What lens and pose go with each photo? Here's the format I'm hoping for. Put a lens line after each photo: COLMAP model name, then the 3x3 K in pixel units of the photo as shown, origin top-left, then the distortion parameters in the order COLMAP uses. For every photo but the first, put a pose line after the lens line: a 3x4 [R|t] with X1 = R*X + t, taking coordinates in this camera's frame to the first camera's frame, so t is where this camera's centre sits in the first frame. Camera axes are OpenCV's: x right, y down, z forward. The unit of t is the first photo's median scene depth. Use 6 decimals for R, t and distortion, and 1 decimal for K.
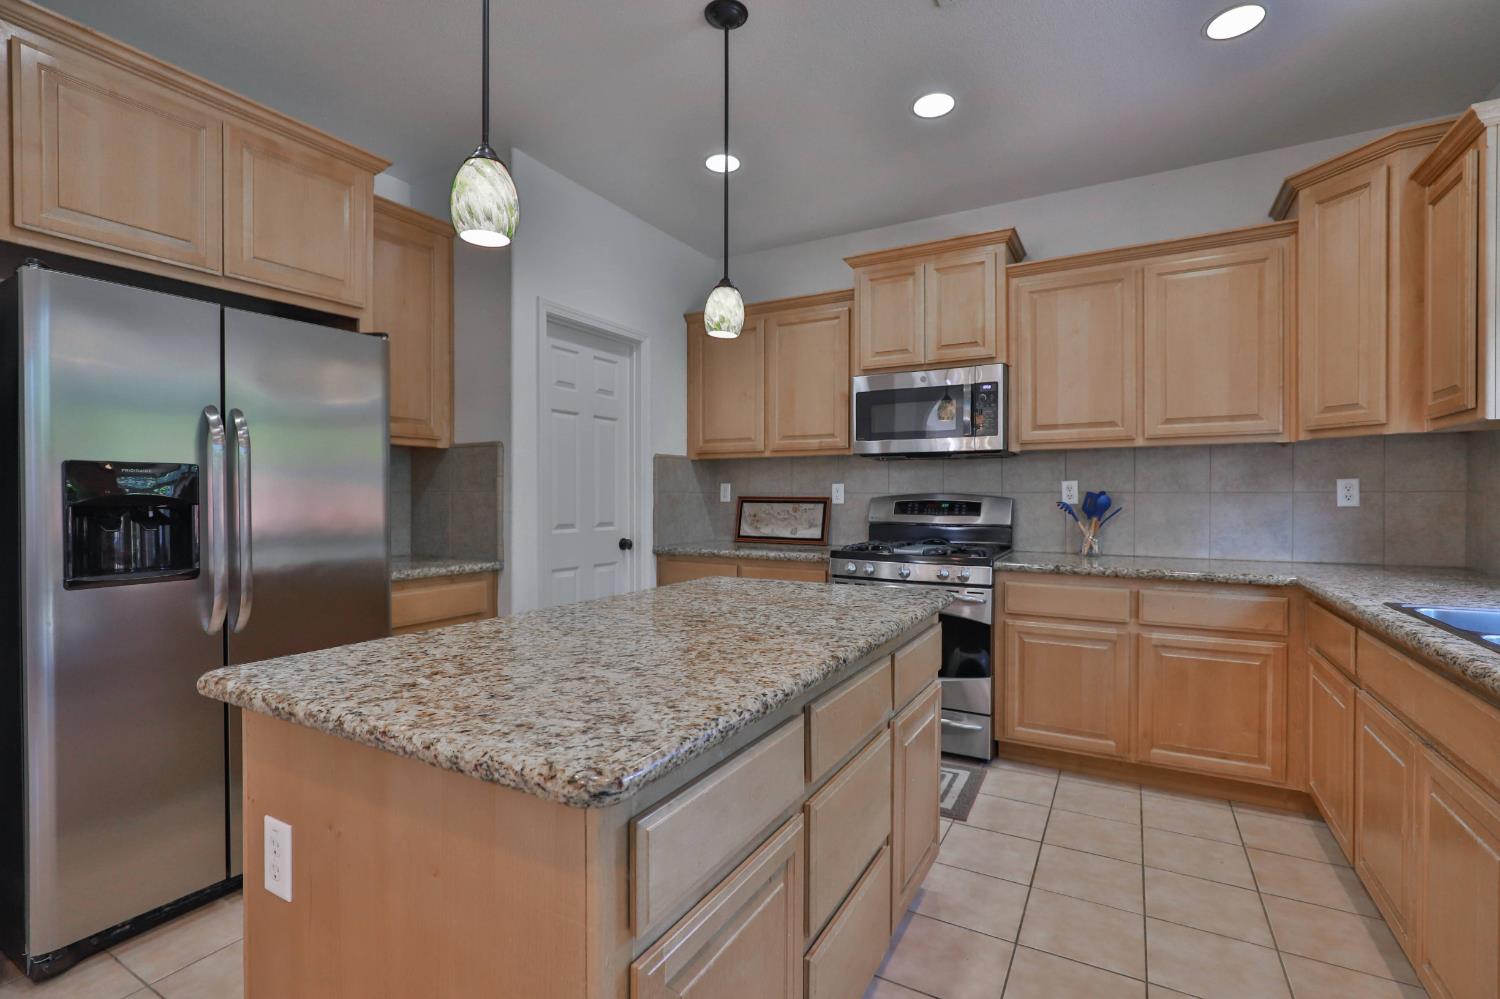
lens RADIAL K [[687.2, 0, 747.7], [0, 687.2, 506.3], [0, 0, 1]] dist [-0.013936, 0.001148]
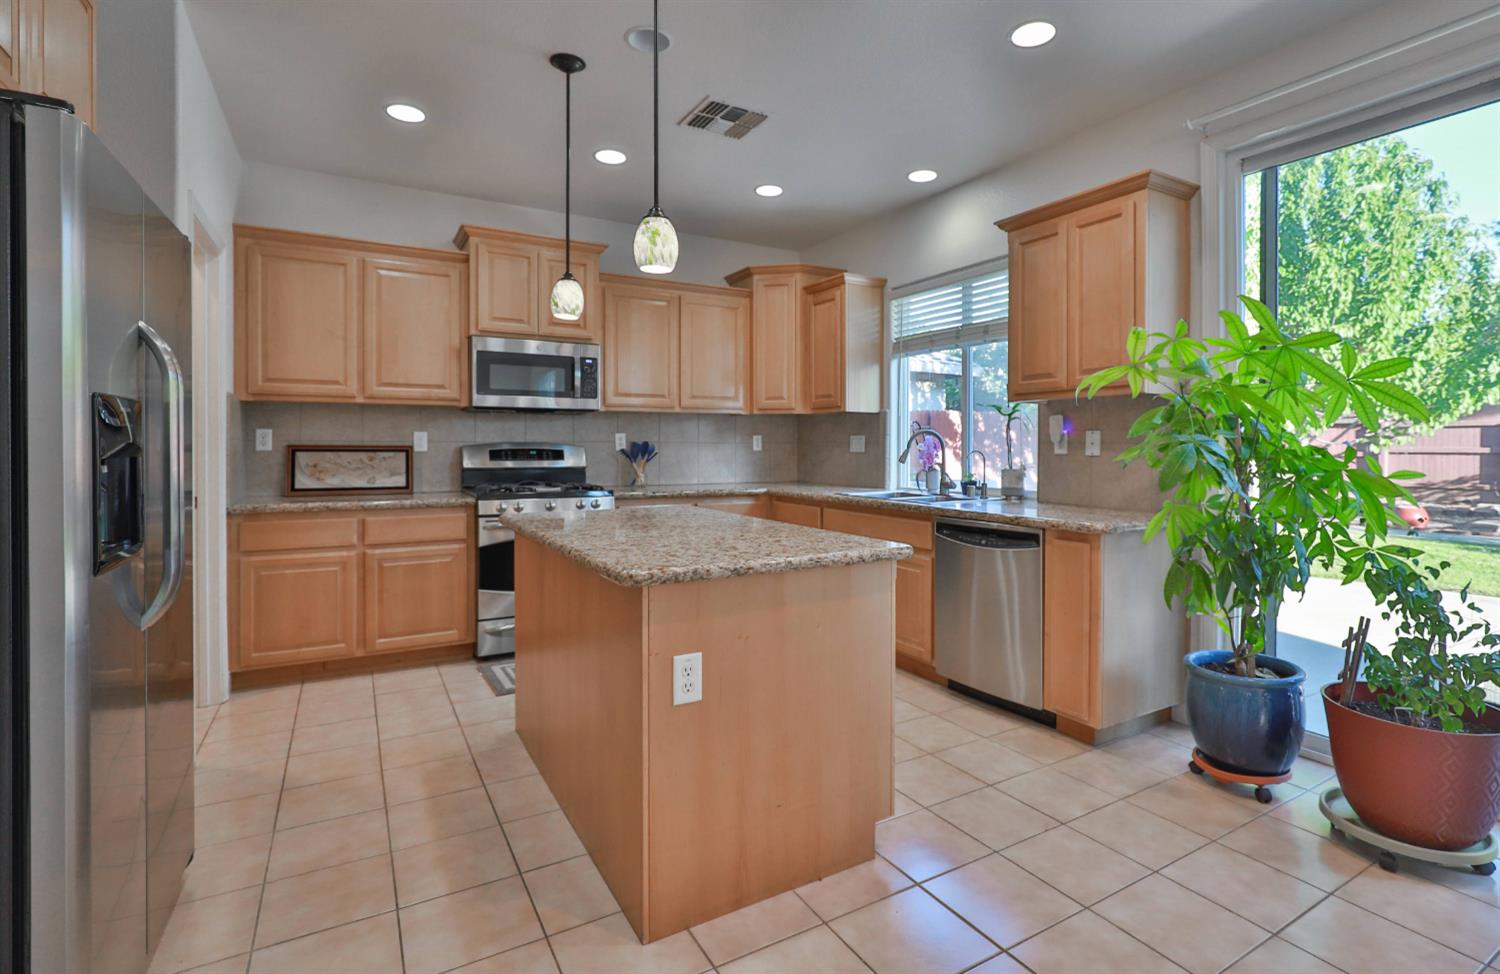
lens RADIAL K [[705.2, 0, 784.5], [0, 705.2, 449.9], [0, 0, 1]] dist [-0.022291, -0.000442]
pose [[0.489604, -0.004205, 0.871935, -0.593124], [0.011897, 0.999927, -0.001859, 0.002319], [-0.871864, 0.011284, 0.489619, 0.010455]]
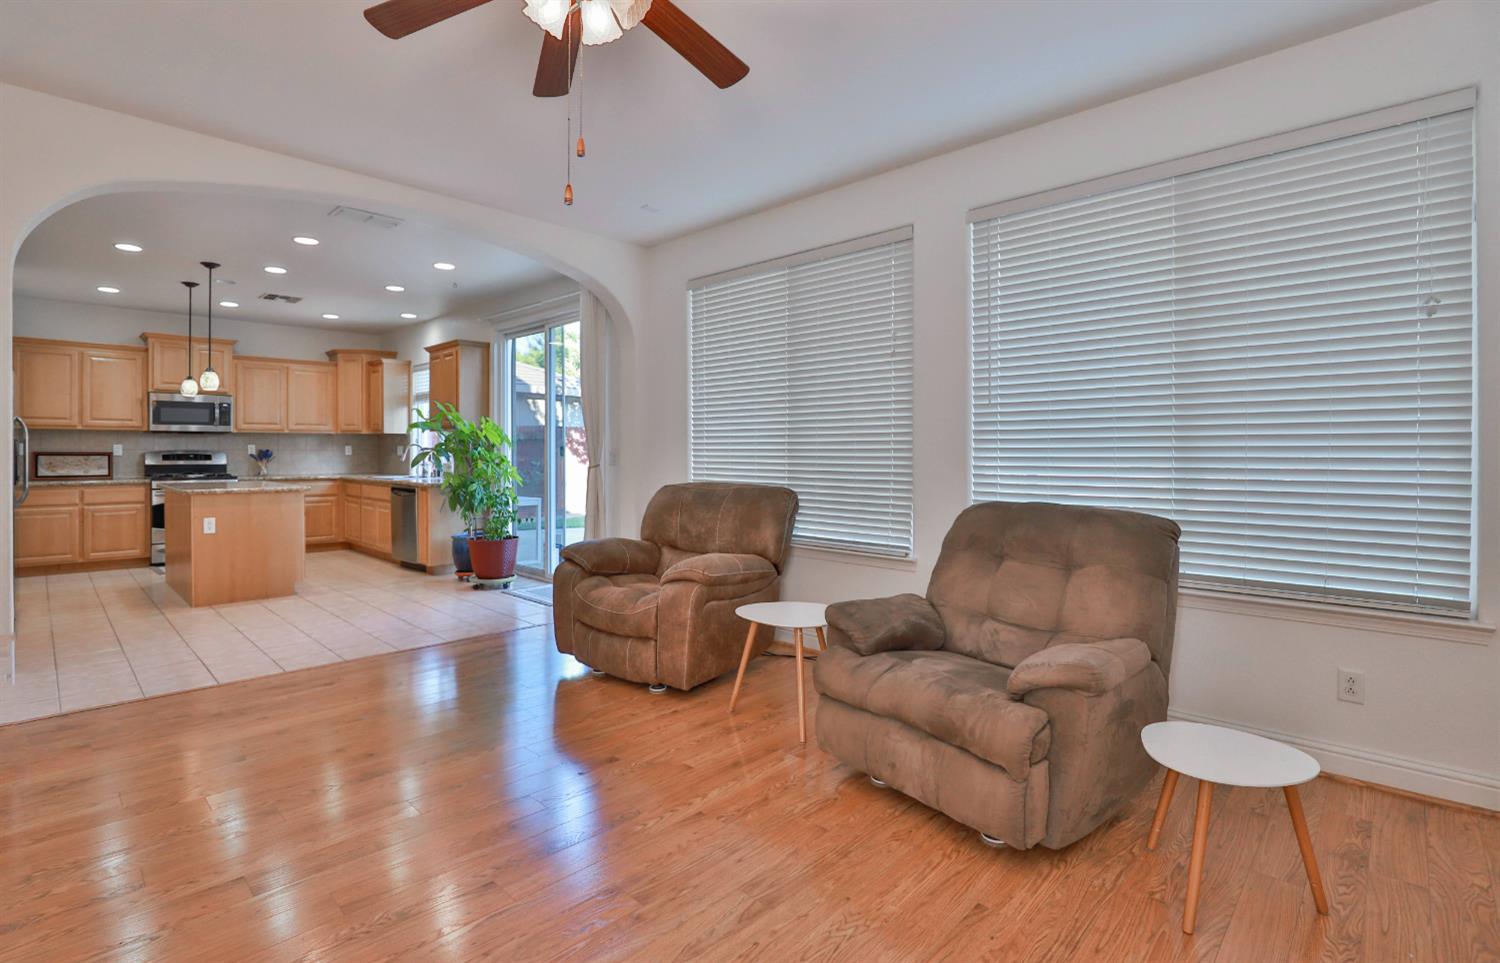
lens RADIAL K [[705.2, 0, 726.0], [0, 705.2, 451.8], [0, 0, 1]] dist [-0.022291, -0.000442]
pose [[0.274290, -0.000965, 0.961647, -1.375167], [0.013888, 0.999899, -0.002958, 0.016233], [-0.961547, 0.014166, 0.274276, -1.222767]]
